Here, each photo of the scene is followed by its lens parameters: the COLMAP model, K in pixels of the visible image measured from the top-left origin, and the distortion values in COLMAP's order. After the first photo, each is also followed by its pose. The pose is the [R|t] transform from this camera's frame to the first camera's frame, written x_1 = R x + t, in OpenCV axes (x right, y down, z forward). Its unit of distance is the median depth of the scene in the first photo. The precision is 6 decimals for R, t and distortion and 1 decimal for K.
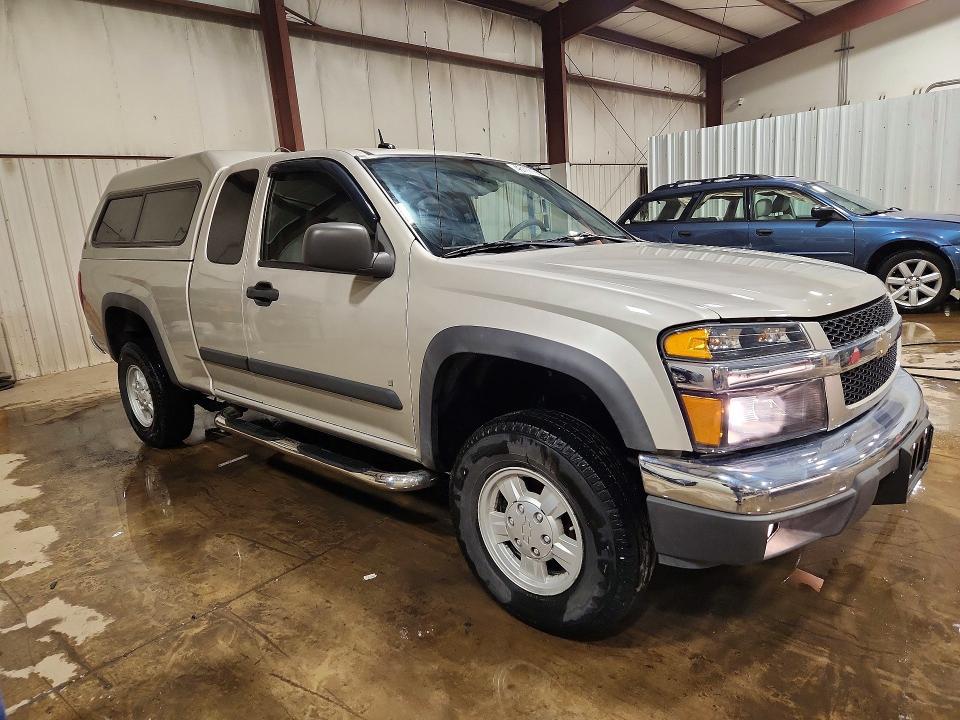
lens RADIAL K [[668.2, 0, 476.3], [0, 668.2, 359.7], [0, 0, 1]] dist [-0.005018, -0.000849]
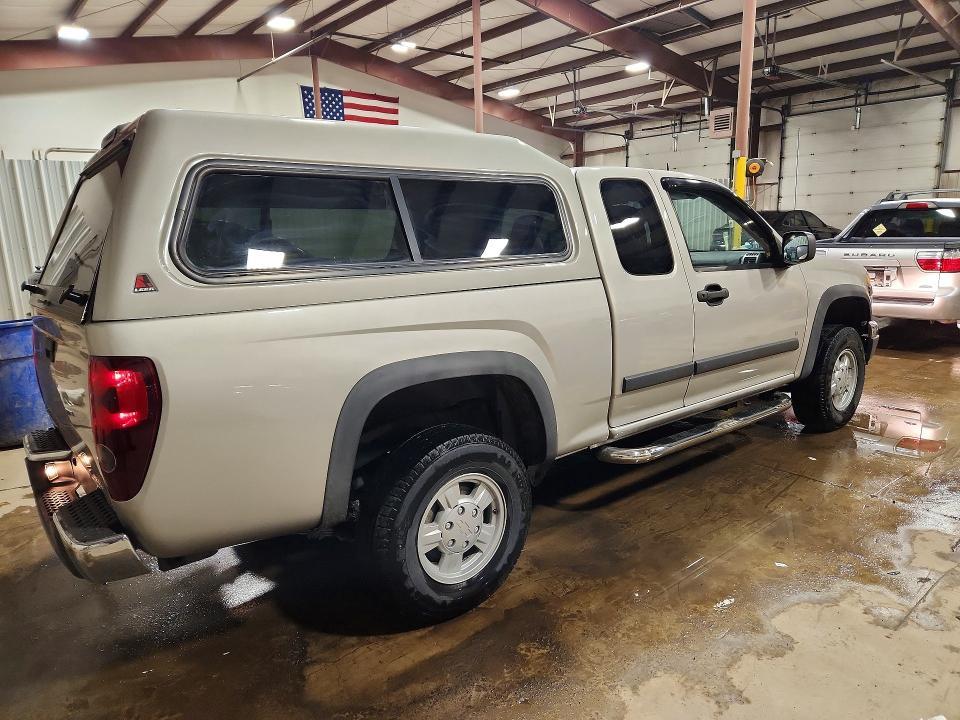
lens RADIAL K [[668.2, 0, 476.0], [0, 668.2, 365.5], [0, 0, 1]] dist [-0.005018, -0.000849]
pose [[0.140888, -0.148221, 0.978867, -1.416100], [0.236374, 0.965171, 0.112126, -0.194725], [-0.961394, 0.215581, 0.171017, 1.165694]]
